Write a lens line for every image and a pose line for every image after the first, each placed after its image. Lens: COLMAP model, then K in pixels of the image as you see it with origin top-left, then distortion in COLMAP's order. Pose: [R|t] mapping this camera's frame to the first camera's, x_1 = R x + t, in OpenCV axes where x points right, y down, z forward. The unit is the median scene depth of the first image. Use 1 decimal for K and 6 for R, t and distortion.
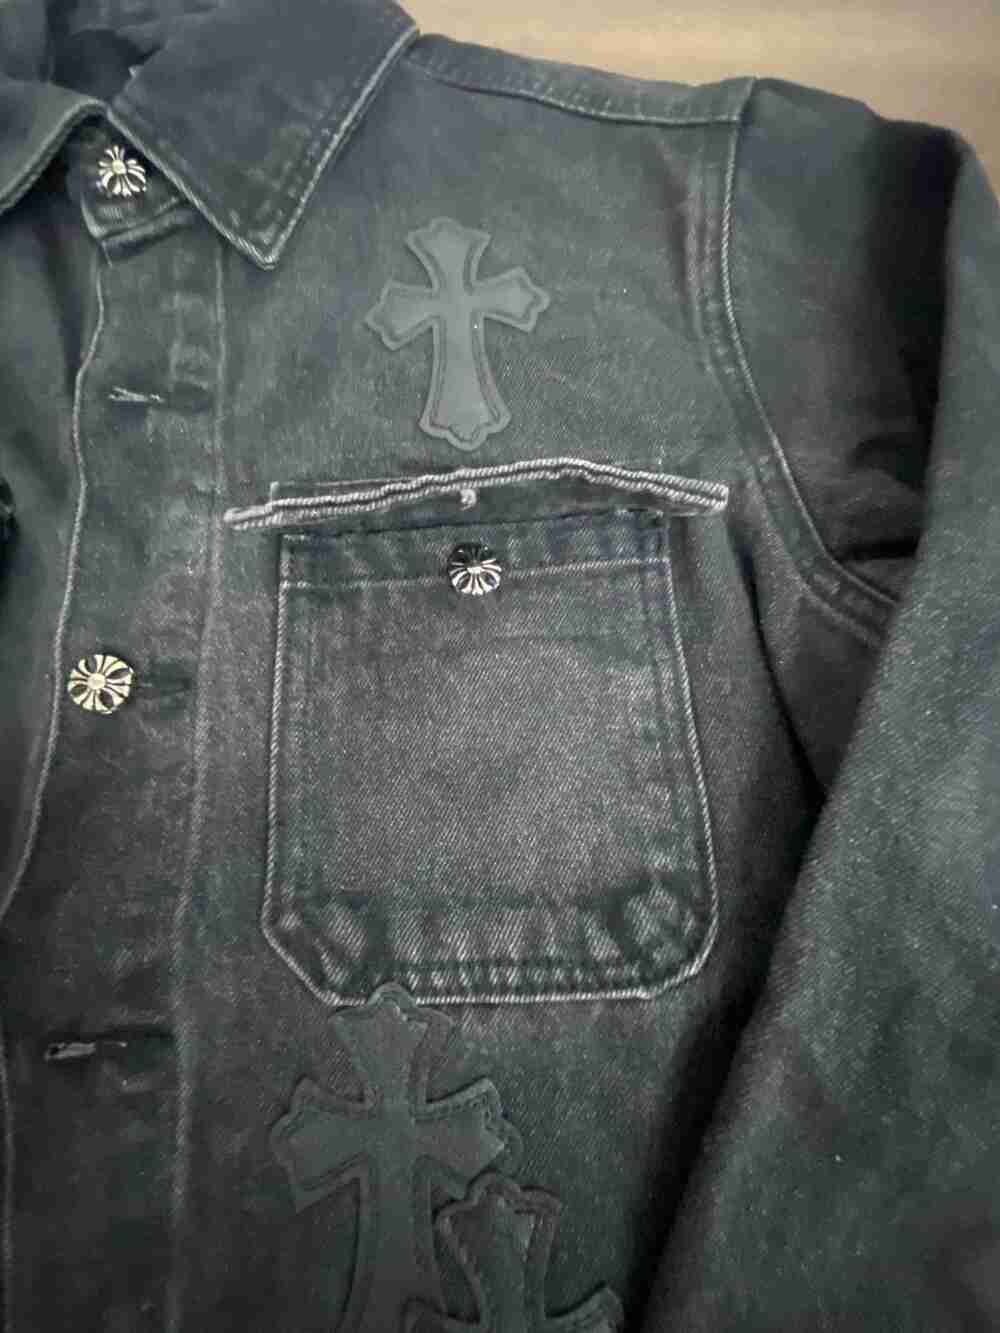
lens RADIAL K [[533.9, 0, 500.0], [0, 533.9, 666.5], [0, 0, 1]] dist [0.000489, -0.013302]
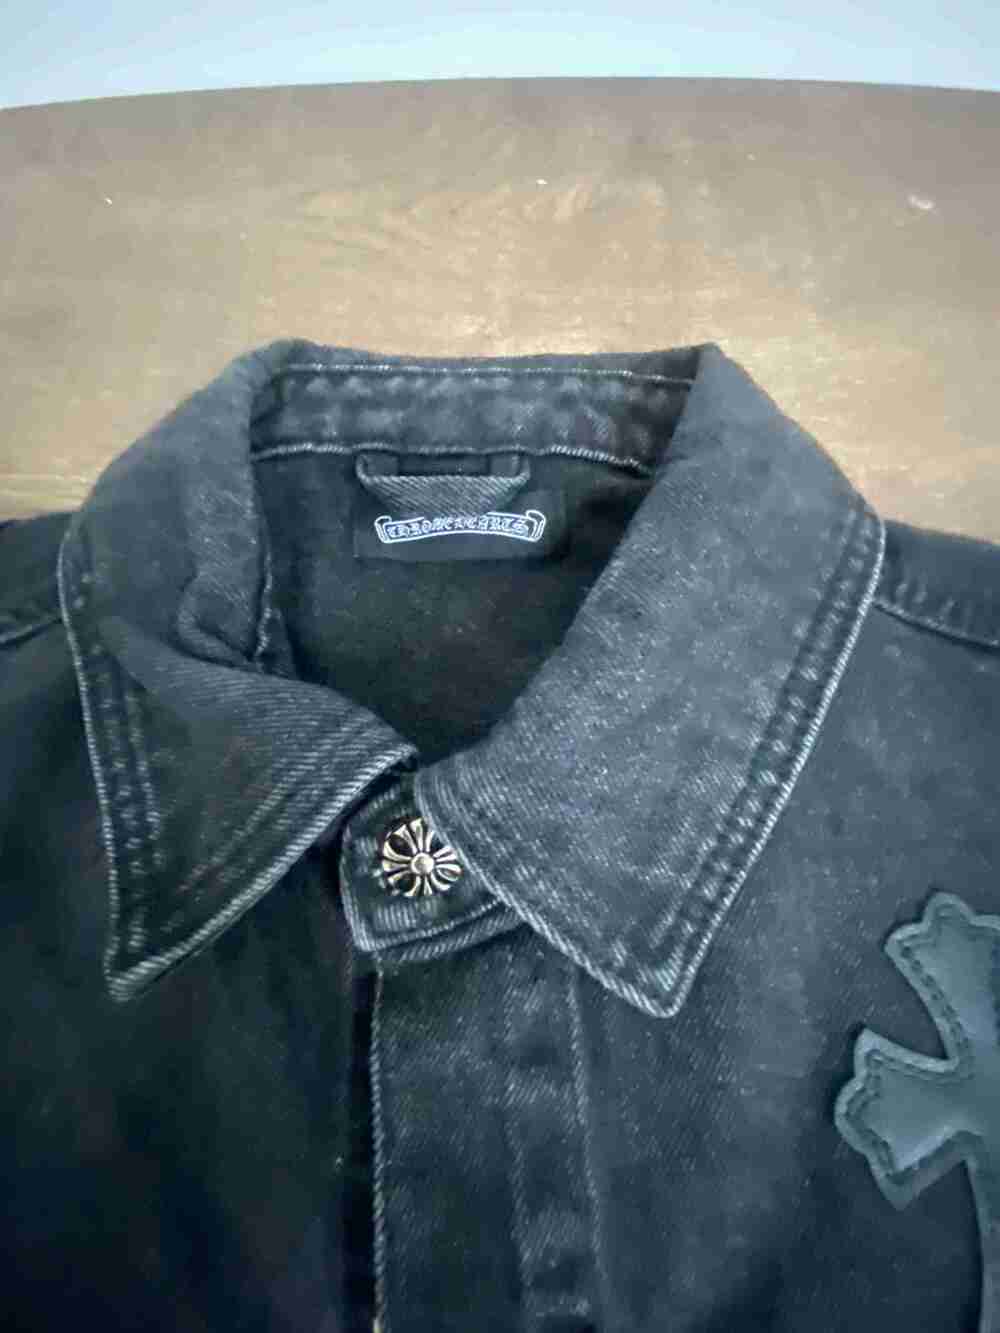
lens RADIAL K [[531.5, 0, 455.3], [0, 531.5, 667.6], [0, 0, 1]] dist [-0.001131, -0.000171]
pose [[0.997755, 0.036062, -0.056435, -0.655615], [-0.036547, 0.999303, -0.007587, -1.143429], [0.056122, 0.009633, 0.998377, 0.411779]]
